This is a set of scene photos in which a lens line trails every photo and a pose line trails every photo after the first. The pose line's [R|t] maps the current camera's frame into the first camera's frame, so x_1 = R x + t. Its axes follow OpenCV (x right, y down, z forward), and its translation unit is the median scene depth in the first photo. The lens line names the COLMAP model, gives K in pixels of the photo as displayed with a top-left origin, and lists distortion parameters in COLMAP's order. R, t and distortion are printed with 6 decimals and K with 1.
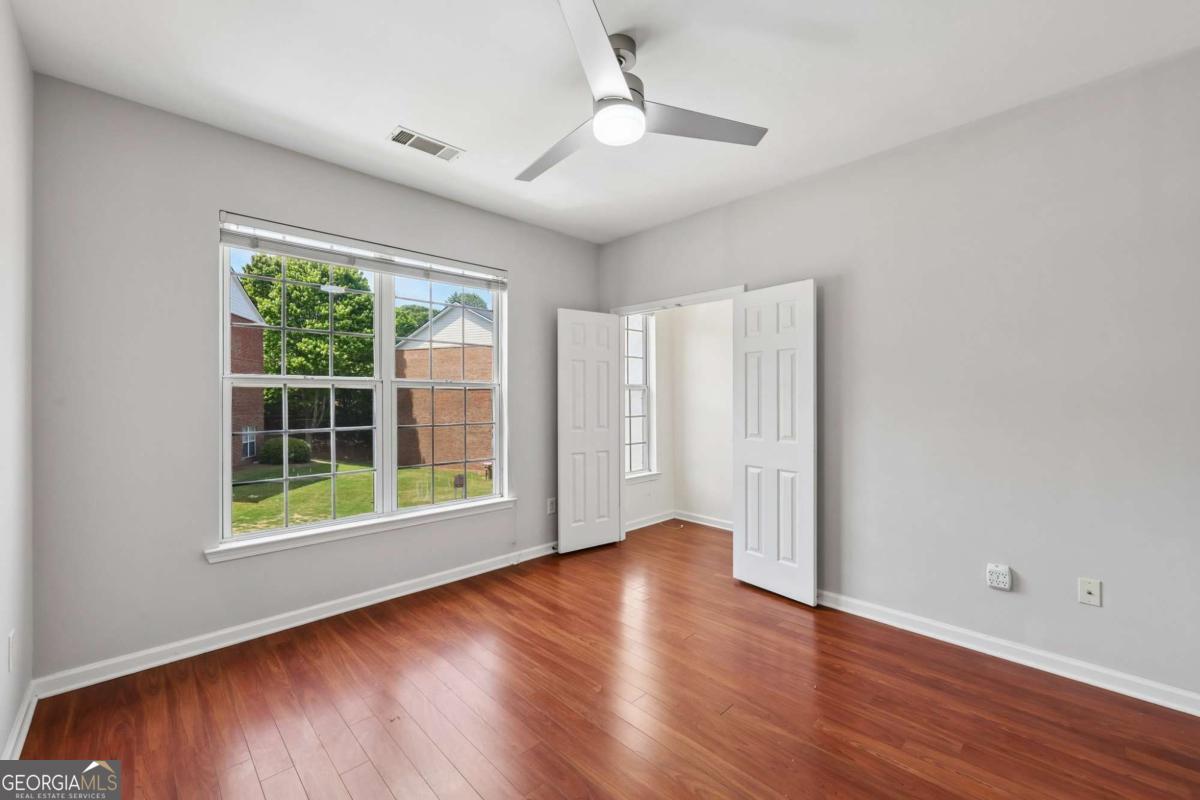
lens RADIAL K [[485.1, 0, 595.5], [0, 485.1, 398.5], [0, 0, 1]] dist [0.000220, 0.000123]
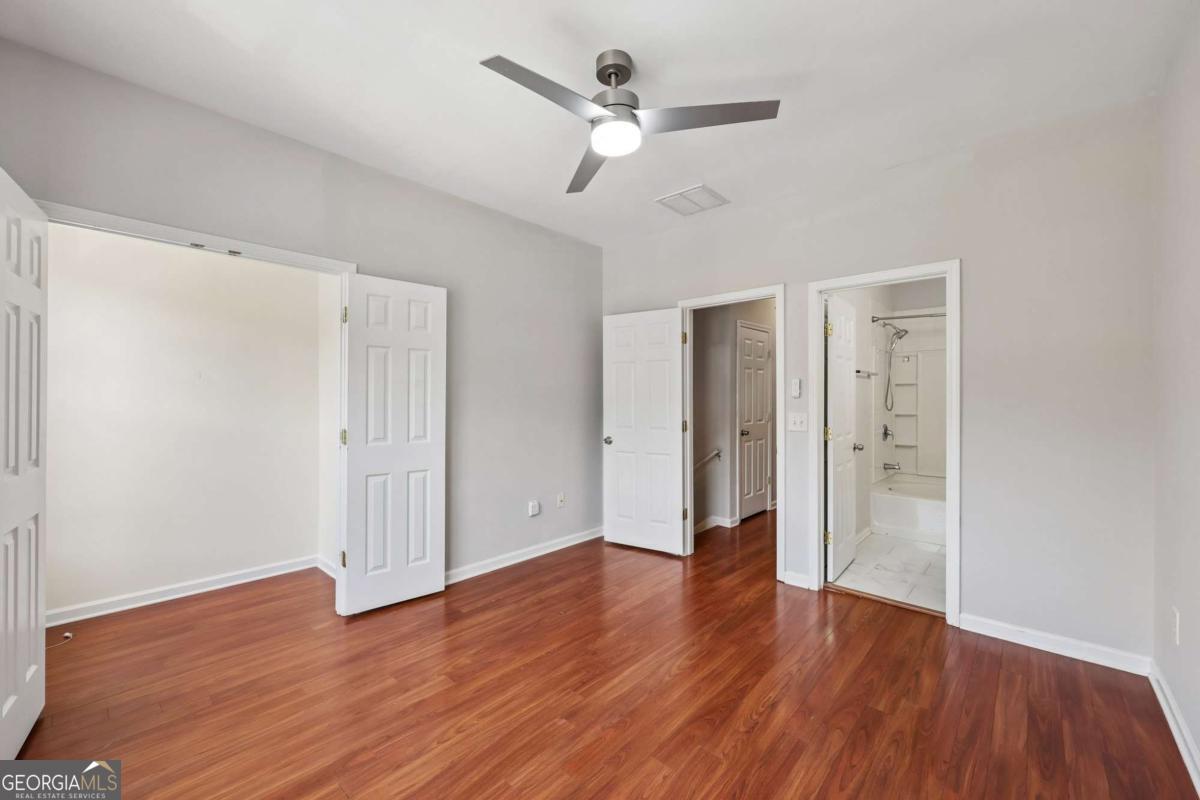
lens RADIAL K [[485.1, 0, 595.5], [0, 485.1, 398.5], [0, 0, 1]] dist [0.000220, 0.000123]
pose [[-0.087217, 0.011603, 0.996122, -0.681112], [-0.003430, 0.999923, -0.011948, 0.011493], [-0.996183, -0.004459, -0.087171, 0.772793]]
